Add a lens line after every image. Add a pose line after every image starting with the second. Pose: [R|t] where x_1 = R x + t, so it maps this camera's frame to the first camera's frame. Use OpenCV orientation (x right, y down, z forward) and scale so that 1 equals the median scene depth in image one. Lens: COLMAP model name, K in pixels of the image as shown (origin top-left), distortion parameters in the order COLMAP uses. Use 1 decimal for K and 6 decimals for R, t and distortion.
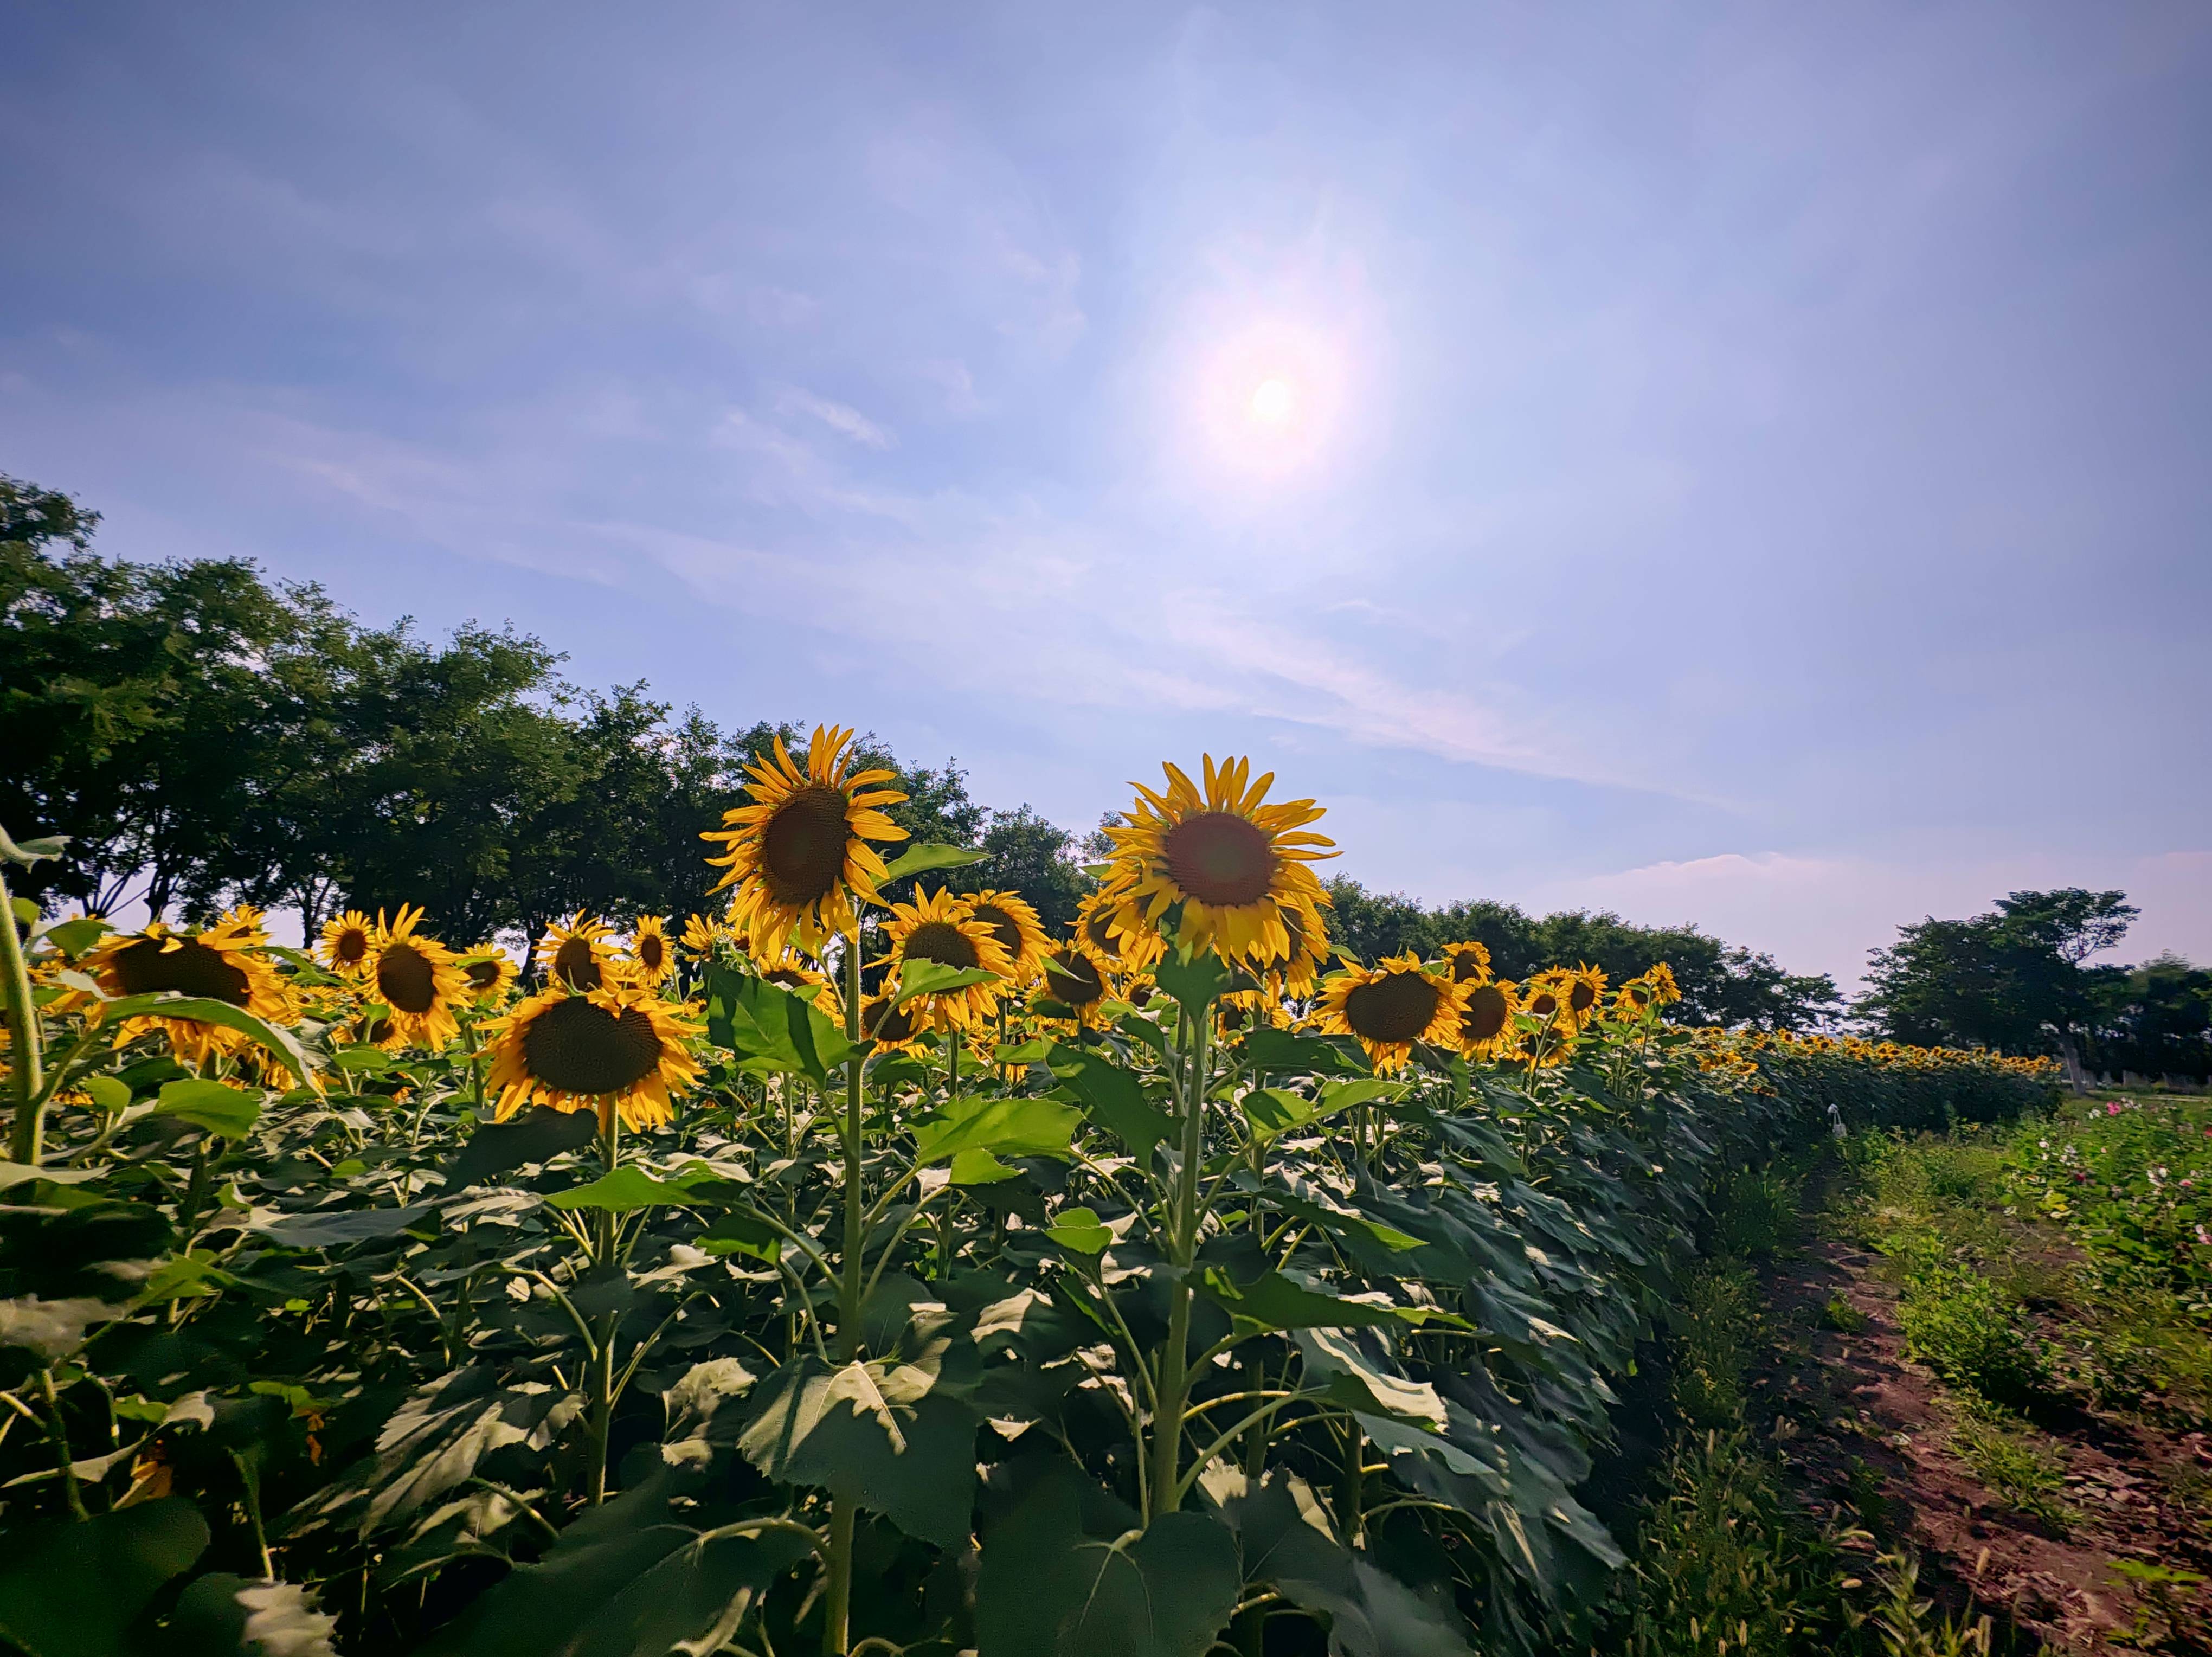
lens RADIAL K [[914.3, 0, 1111.6], [0, 914.3, 820.7], [0, 0, 1]] dist [0.010091, 0.000611]
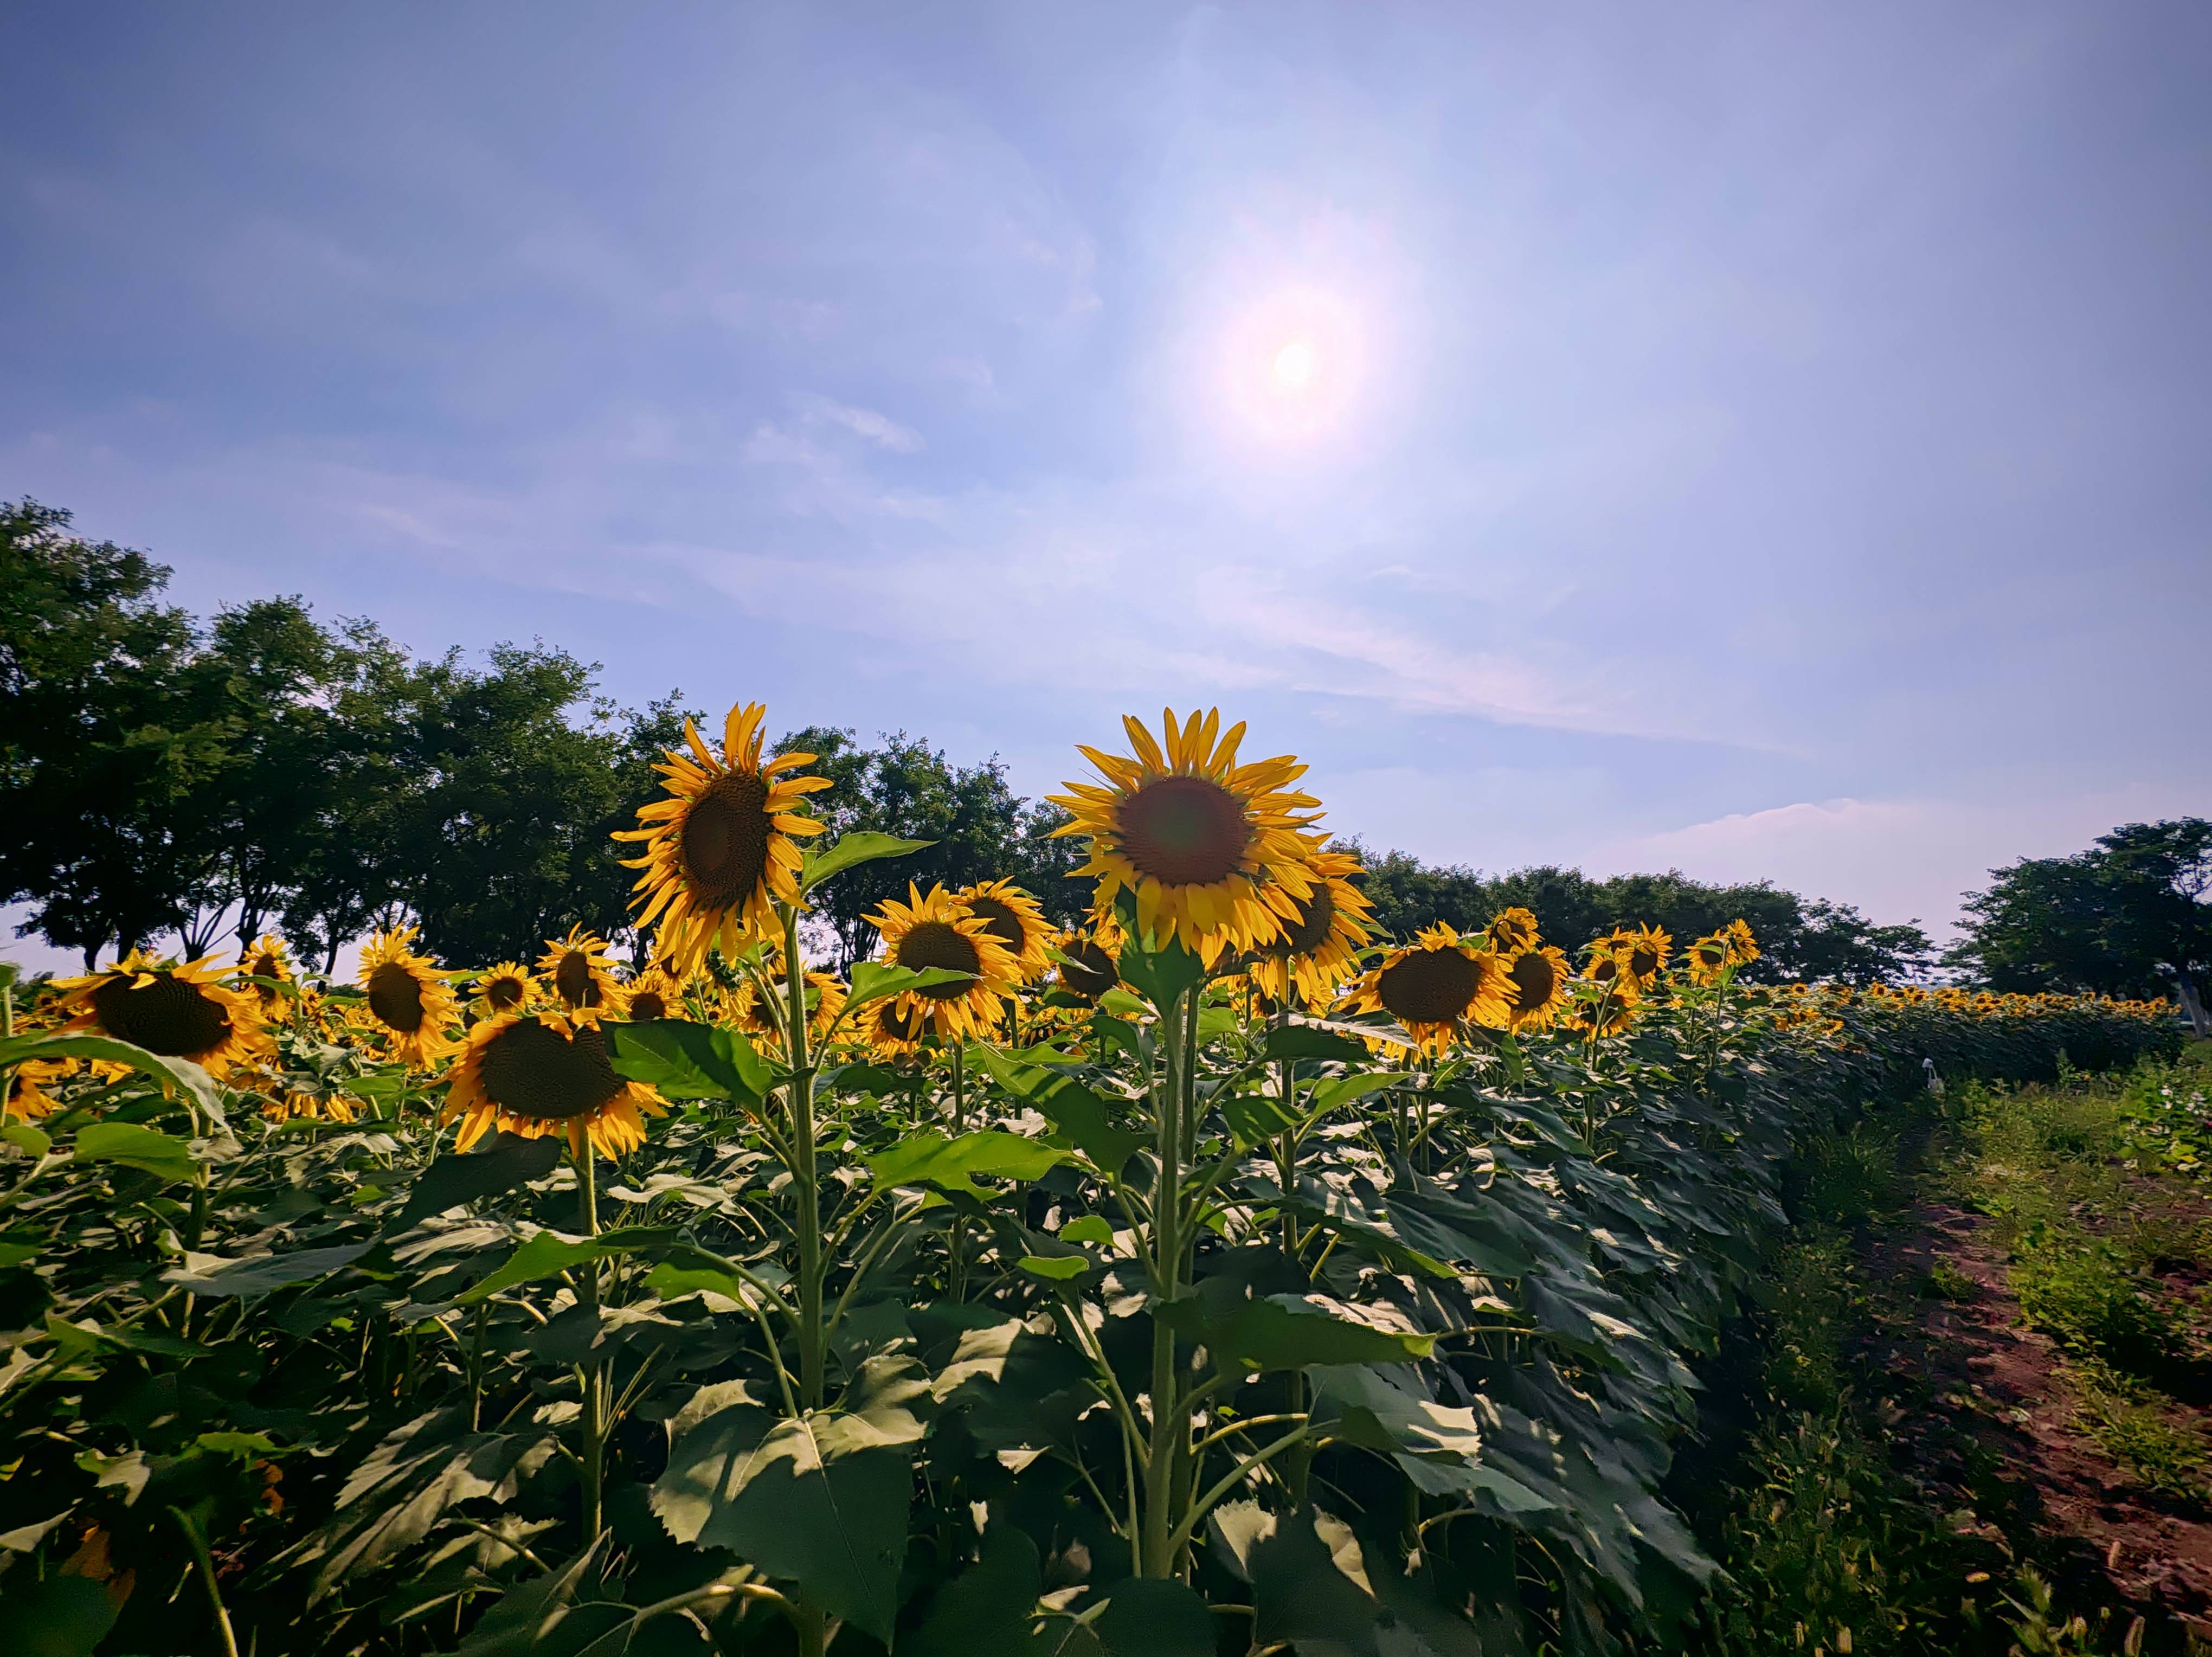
lens RADIAL K [[905.8, 0, 1106.0], [0, 905.8, 828.5], [0, 0, 1]] dist [0.011543, -0.001249]
pose [[0.996531, -0.056101, -0.061478, 0.017870], [0.057519, 0.998112, 0.021538, 0.003031], [0.060154, -0.024999, 0.997876, 0.025425]]
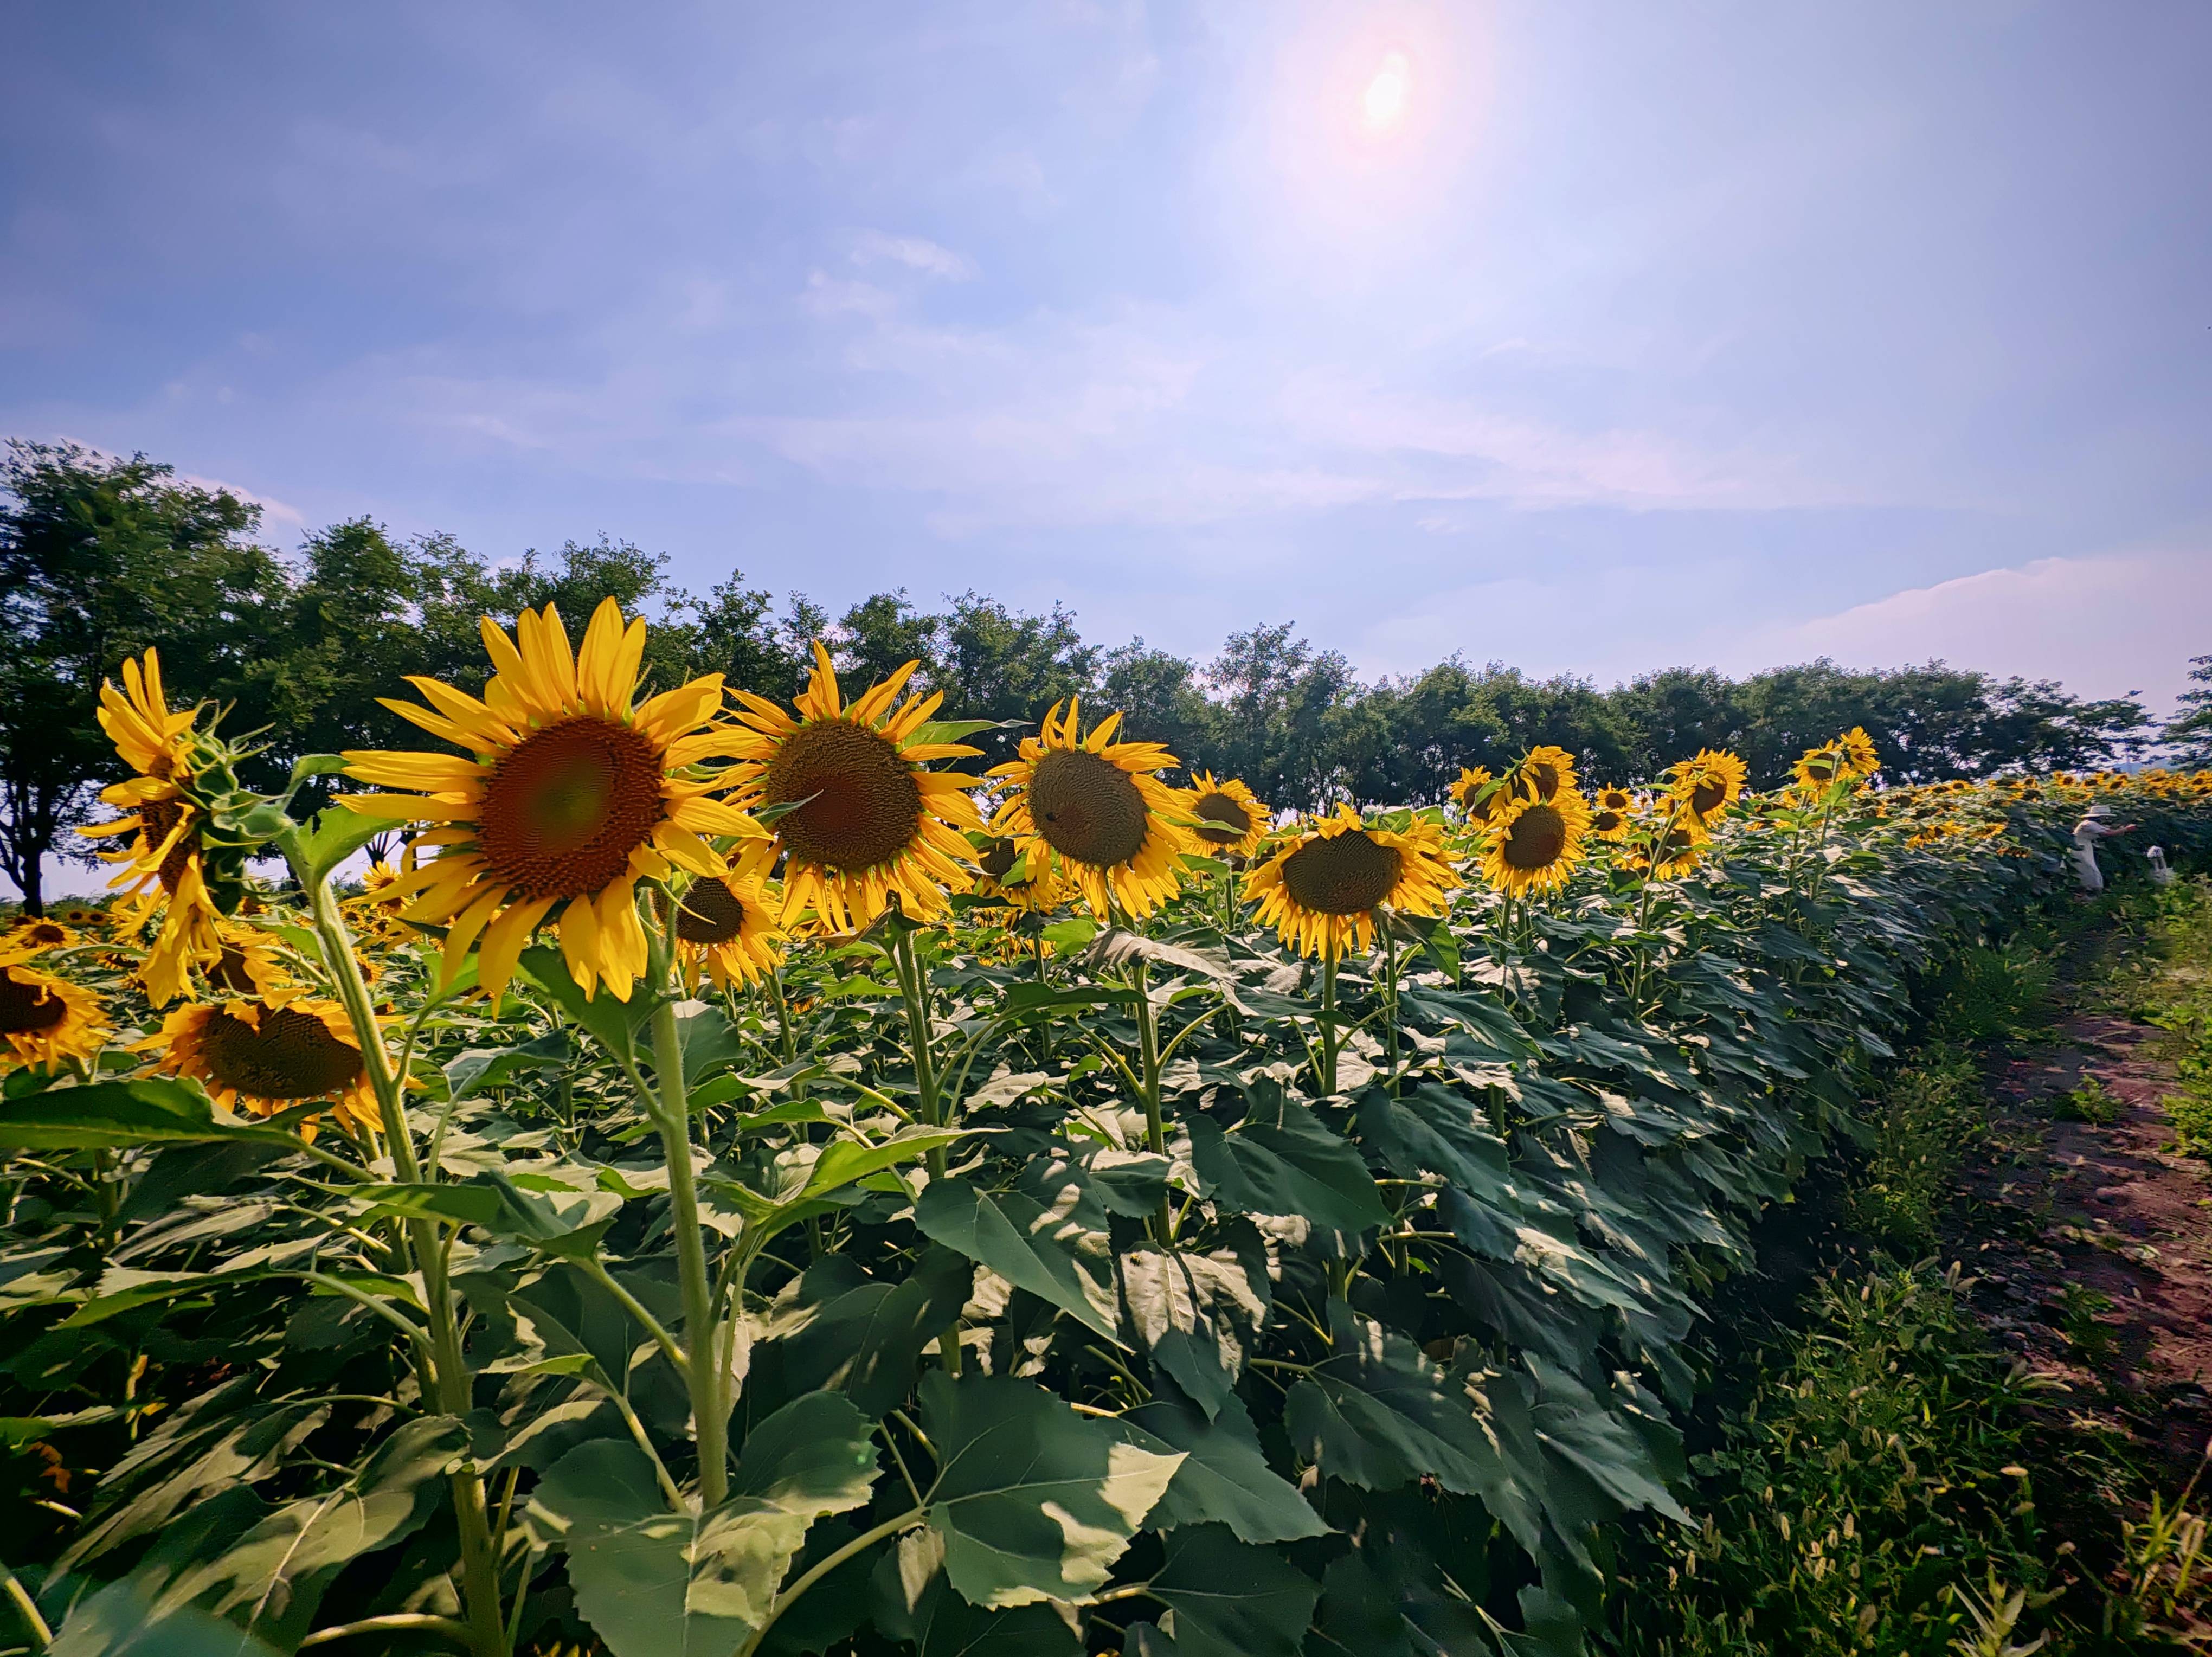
lens RADIAL K [[891.9, 0, 1106.0], [0, 891.9, 828.5], [0, 0, 1]] dist [0.007395, -0.000382]
pose [[0.973044, -0.106606, -0.204502, 0.095418], [0.144928, 0.972436, 0.182660, -0.001988], [0.179392, -0.207374, 0.961673, 0.079651]]
